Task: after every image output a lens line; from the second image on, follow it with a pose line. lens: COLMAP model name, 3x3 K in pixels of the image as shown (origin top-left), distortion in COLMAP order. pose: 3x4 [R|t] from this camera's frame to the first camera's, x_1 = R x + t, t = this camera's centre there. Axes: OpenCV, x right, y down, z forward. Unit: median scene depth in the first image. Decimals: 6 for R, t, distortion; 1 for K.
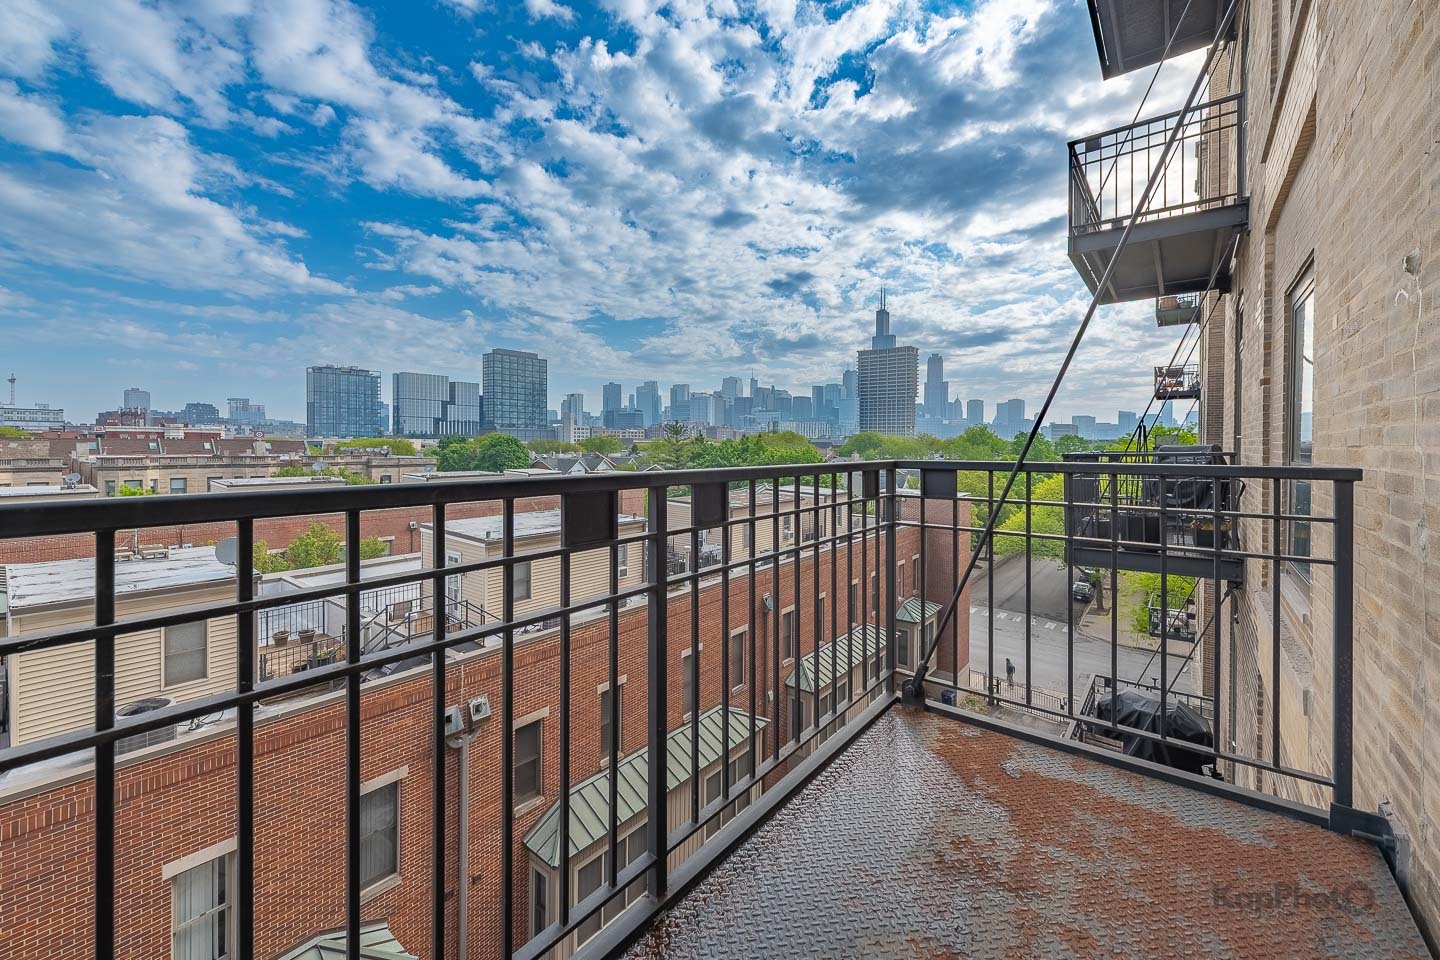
lens RADIAL K [[585.7, 0, 691.3], [0, 585.7, 446.4], [0, 0, 1]] dist [0.012086, -0.000417]
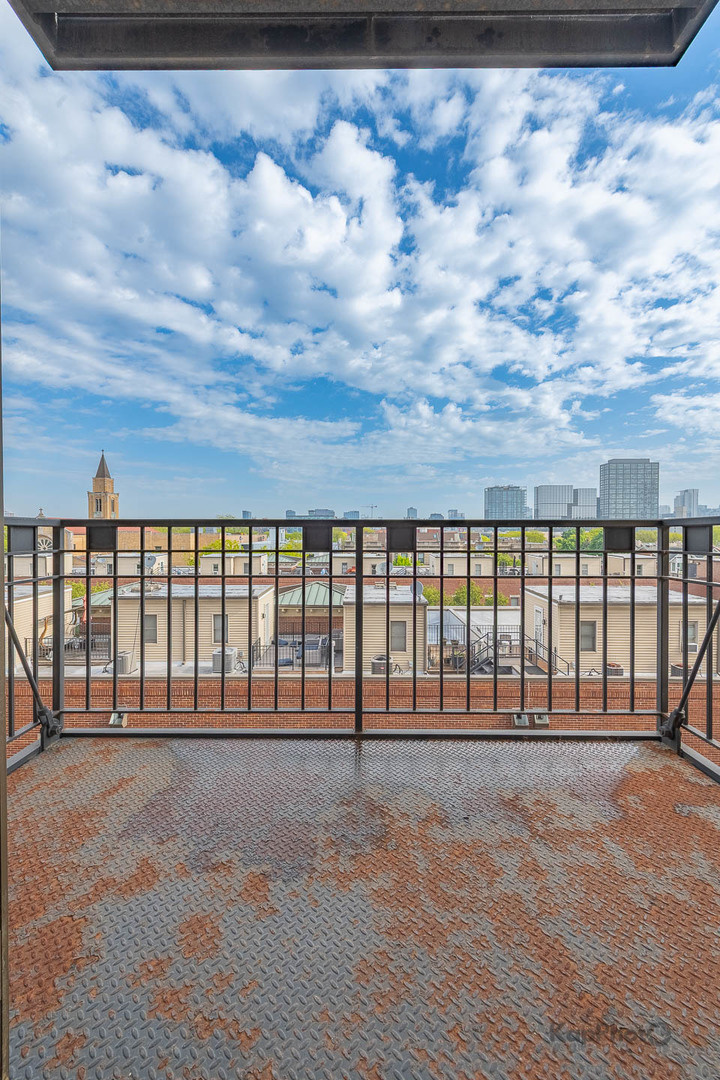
lens RADIAL K [[424.3, 0, 360.0], [0, 424.3, 540.0], [0, 0, 1]] dist [0.012020, -0.000138]
pose [[0.617542, 0.004147, -0.786527, 0.179693], [-0.002676, 0.999991, 0.003171, 0.017212], [0.786533, 0.000147, 0.617548, 0.019653]]
